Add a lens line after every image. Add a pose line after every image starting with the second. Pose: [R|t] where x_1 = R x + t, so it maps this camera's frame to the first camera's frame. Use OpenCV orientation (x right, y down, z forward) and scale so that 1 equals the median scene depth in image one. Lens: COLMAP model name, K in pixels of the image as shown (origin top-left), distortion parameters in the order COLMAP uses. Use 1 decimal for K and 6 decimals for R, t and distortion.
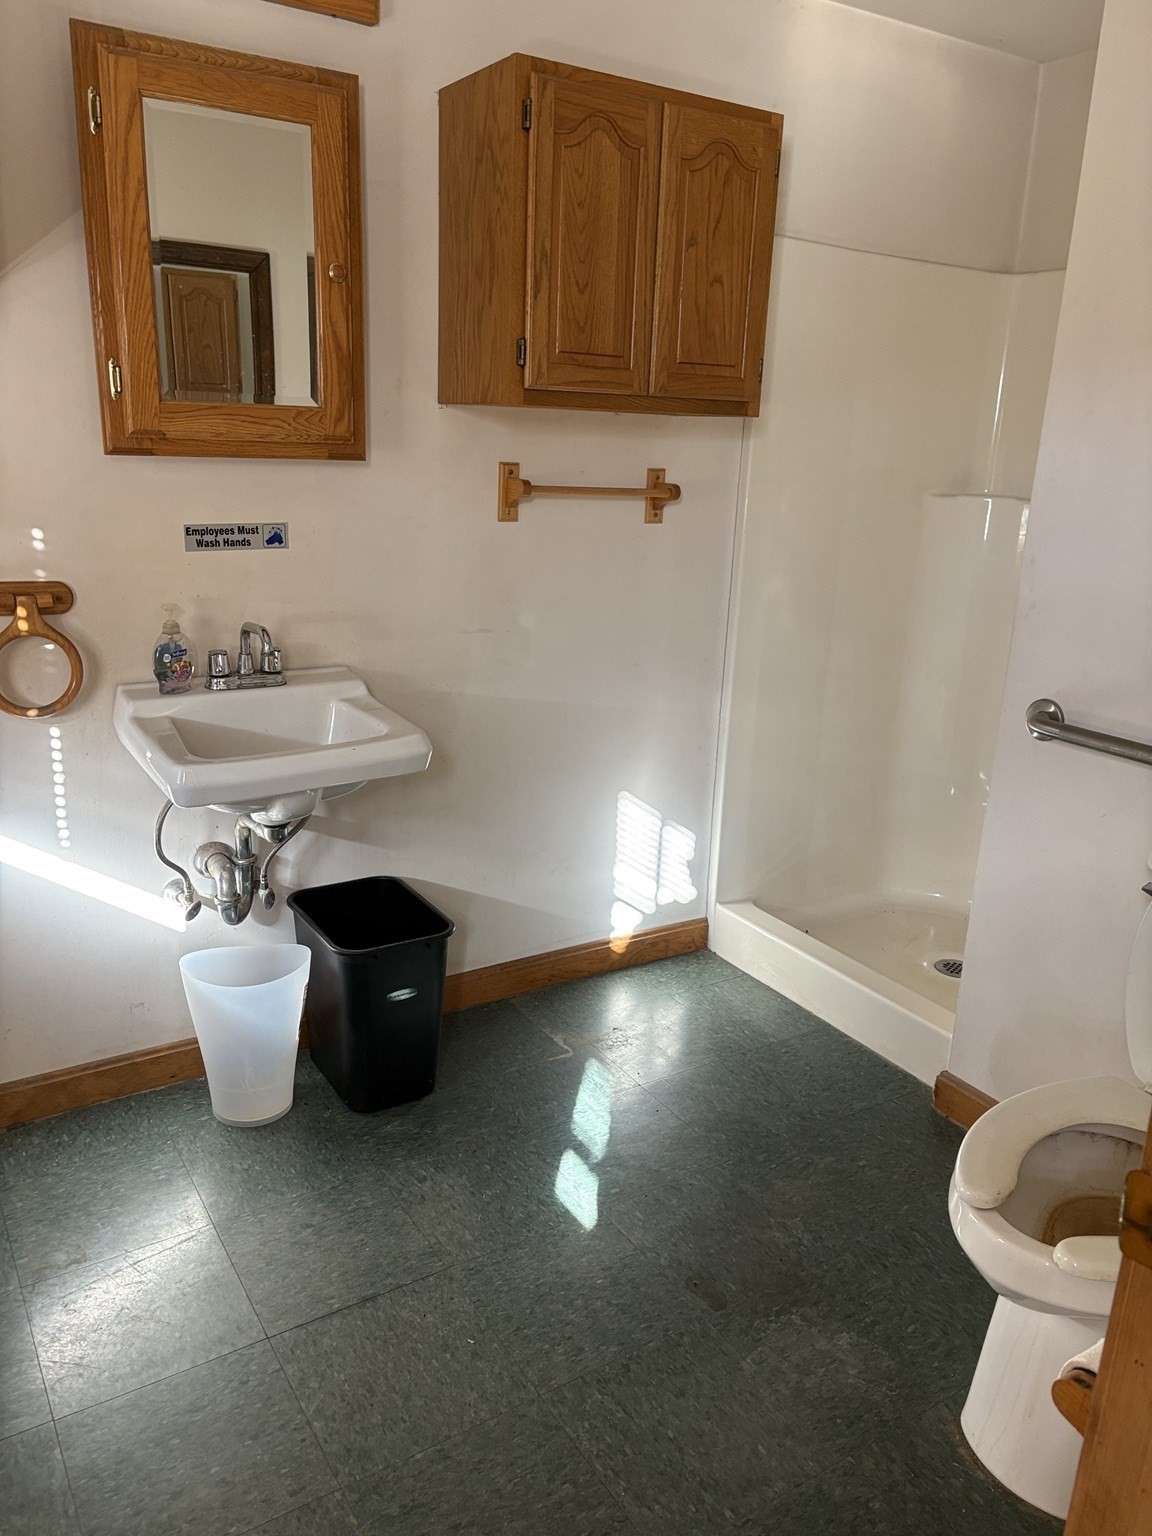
lens RADIAL K [[1162.5, 0, 574.1], [0, 1162.5, 765.5], [0, 0, 1]] dist [0.066900, -0.070098]
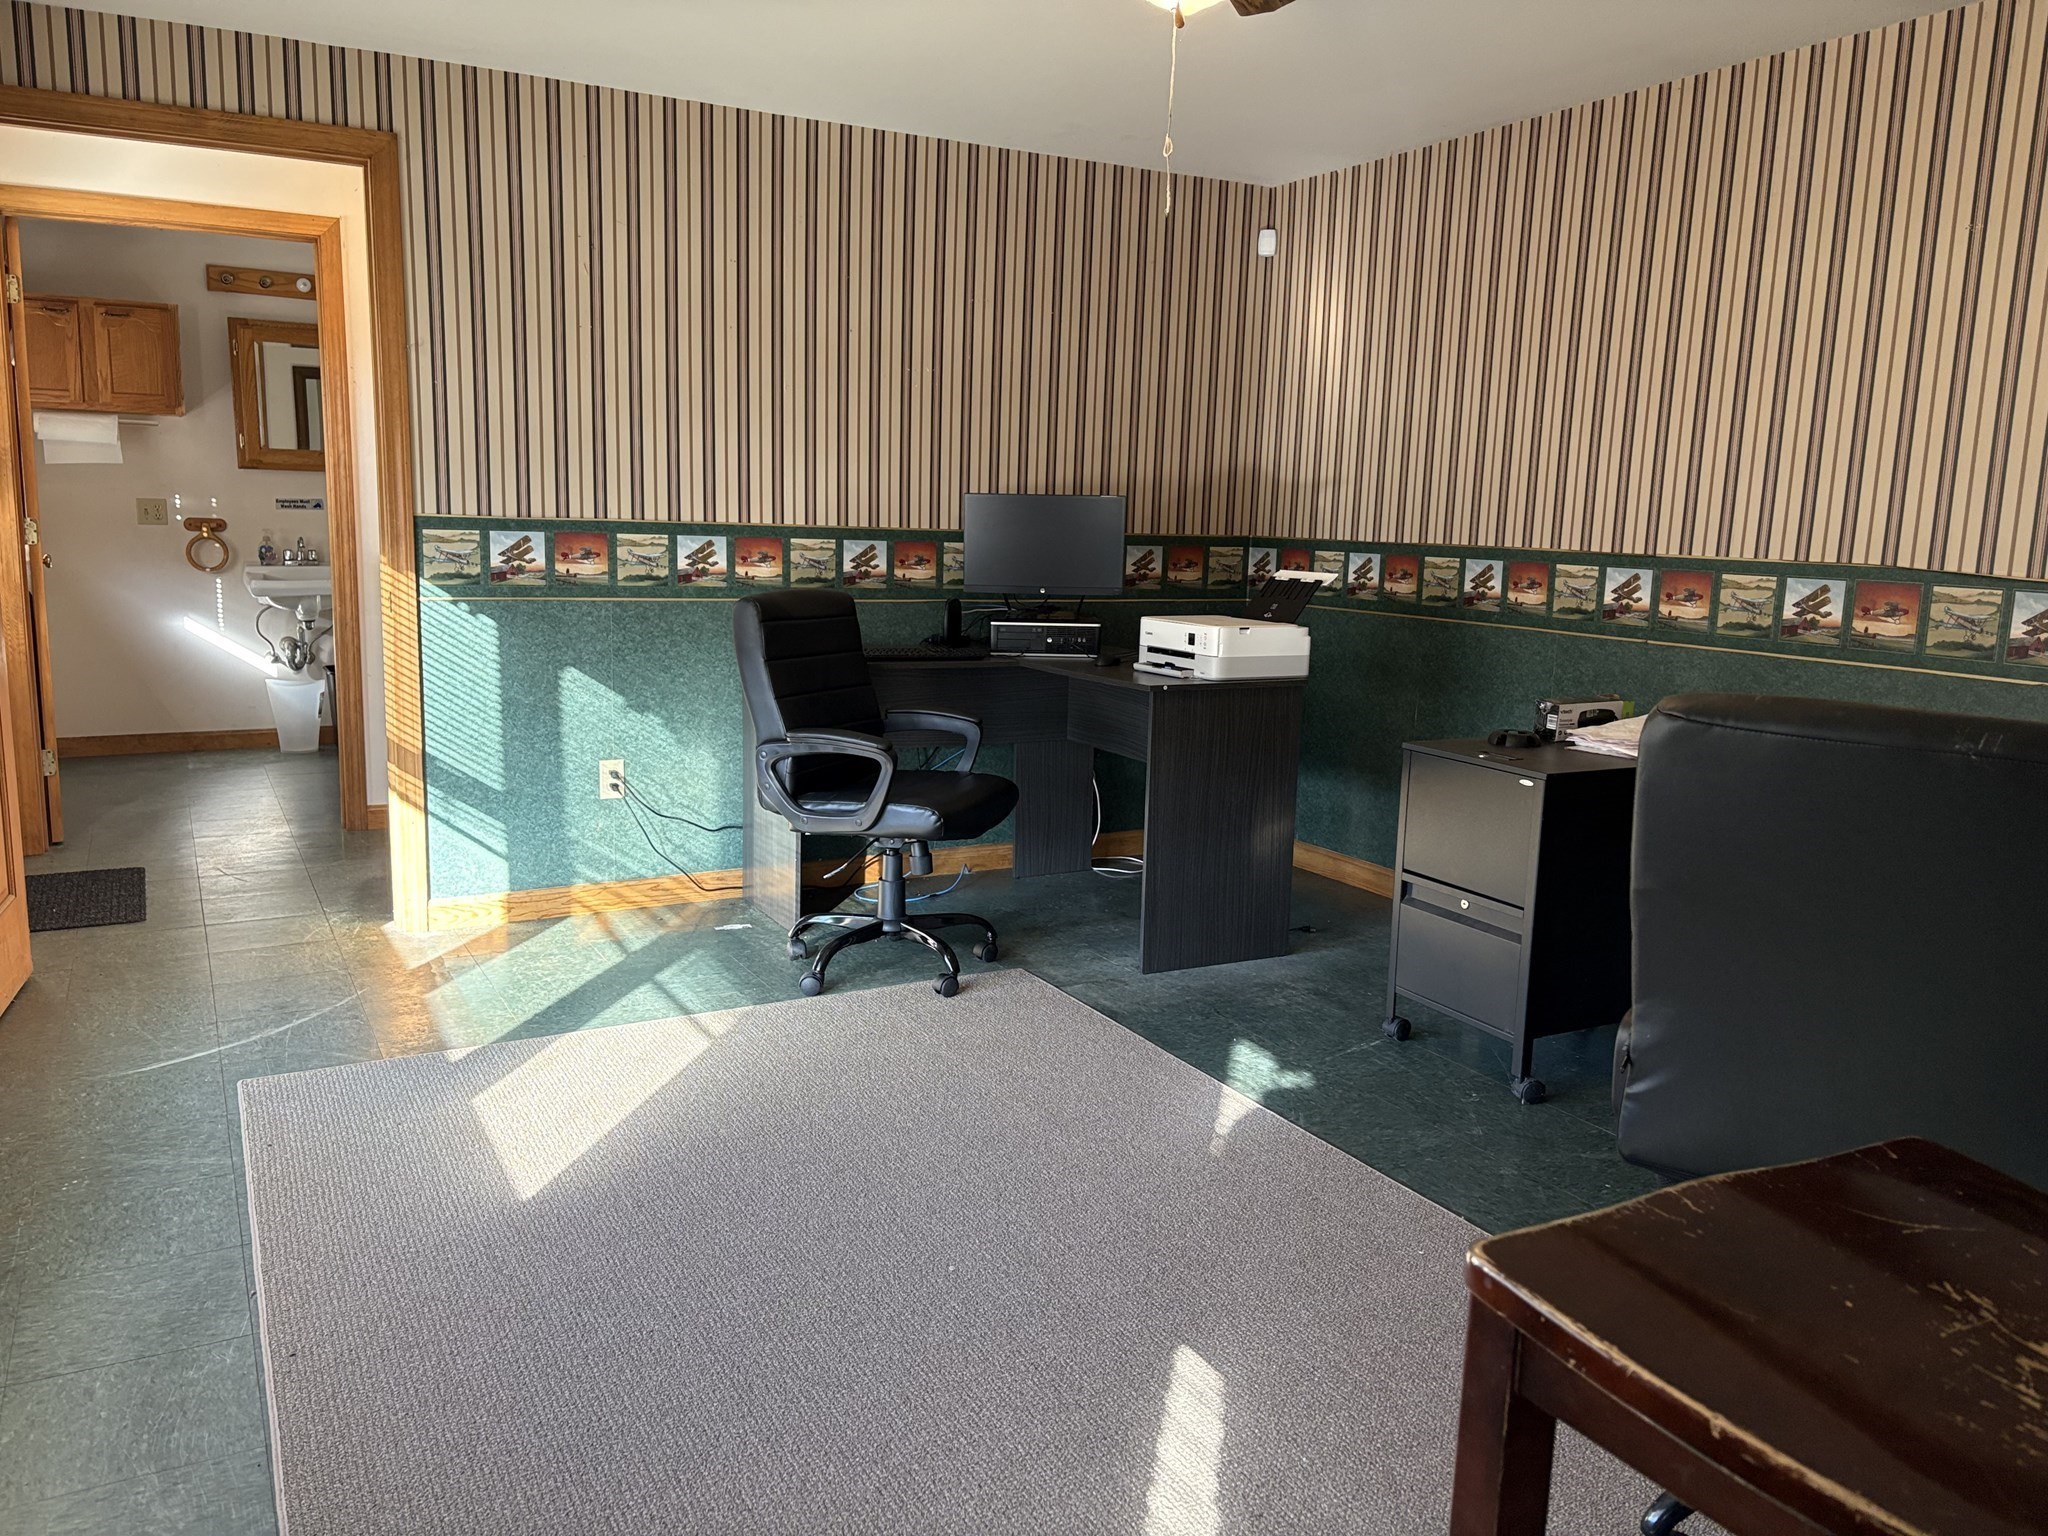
lens RADIAL K [[1549.9, 0, 1011.8], [0, 1549.9, 753.4], [0, 0, 1]] dist [0.066900, -0.070098]
pose [[0.996838, -0.004255, -0.079341, 1.455499], [-0.005777, 0.992041, -0.125784, 0.725407], [0.079244, 0.125845, 0.988880, -2.045139]]
